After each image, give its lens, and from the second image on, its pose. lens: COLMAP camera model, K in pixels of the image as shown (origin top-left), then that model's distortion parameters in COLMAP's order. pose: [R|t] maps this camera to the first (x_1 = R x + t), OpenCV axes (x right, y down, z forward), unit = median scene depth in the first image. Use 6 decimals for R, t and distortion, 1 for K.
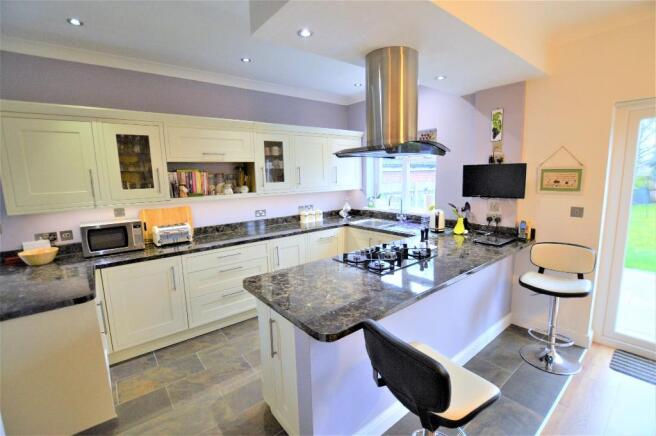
lens RADIAL K [[295.2, 0, 329.3], [0, 295.2, 217.9], [0, 0, 1]] dist [-0.031657, 0.004927]
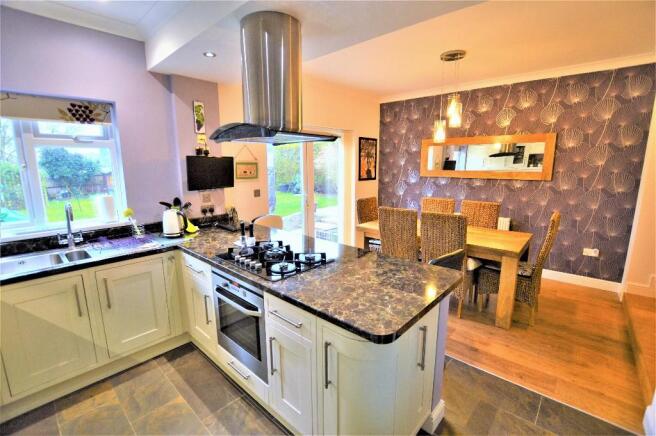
lens RADIAL K [[295.2, 0, 329.3], [0, 295.2, 217.9], [0, 0, 1]] dist [-0.031657, 0.004927]
pose [[-0.160842, -0.152475, 0.975131, -0.532741], [0.153023, 0.972196, 0.177256, -0.089872], [-0.975046, 0.177727, -0.133038, 0.751972]]
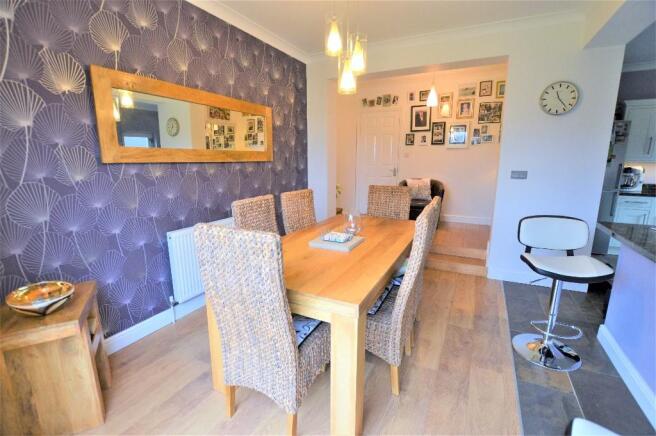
lens RADIAL K [[295.2, 0, 329.3], [0, 295.2, 217.9], [0, 0, 1]] dist [-0.031657, 0.004927]
pose [[-0.913533, 0.101972, -0.393775, 0.905365], [-0.039815, 0.941002, 0.336051, -0.064704], [0.404811, 0.322672, -0.855577, 0.774079]]
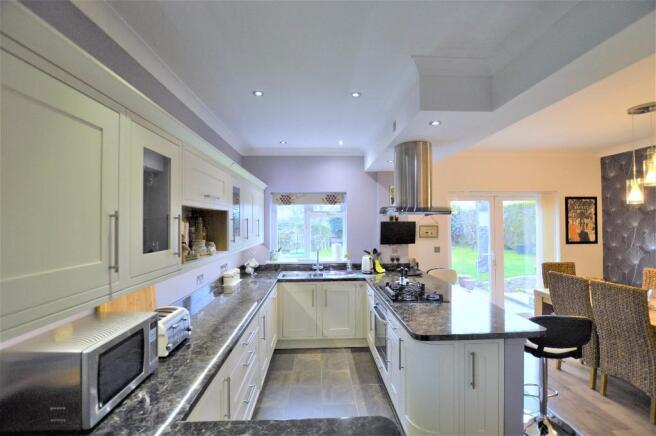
lens RADIAL K [[295.2, 0, 329.3], [0, 295.2, 217.9], [0, 0, 1]] dist [-0.031657, 0.004927]
pose [[0.591808, 0.033493, 0.805383, -0.833676], [0.111570, 0.986116, -0.122993, -0.055337], [-0.798320, 0.162645, 0.579854, 0.397579]]
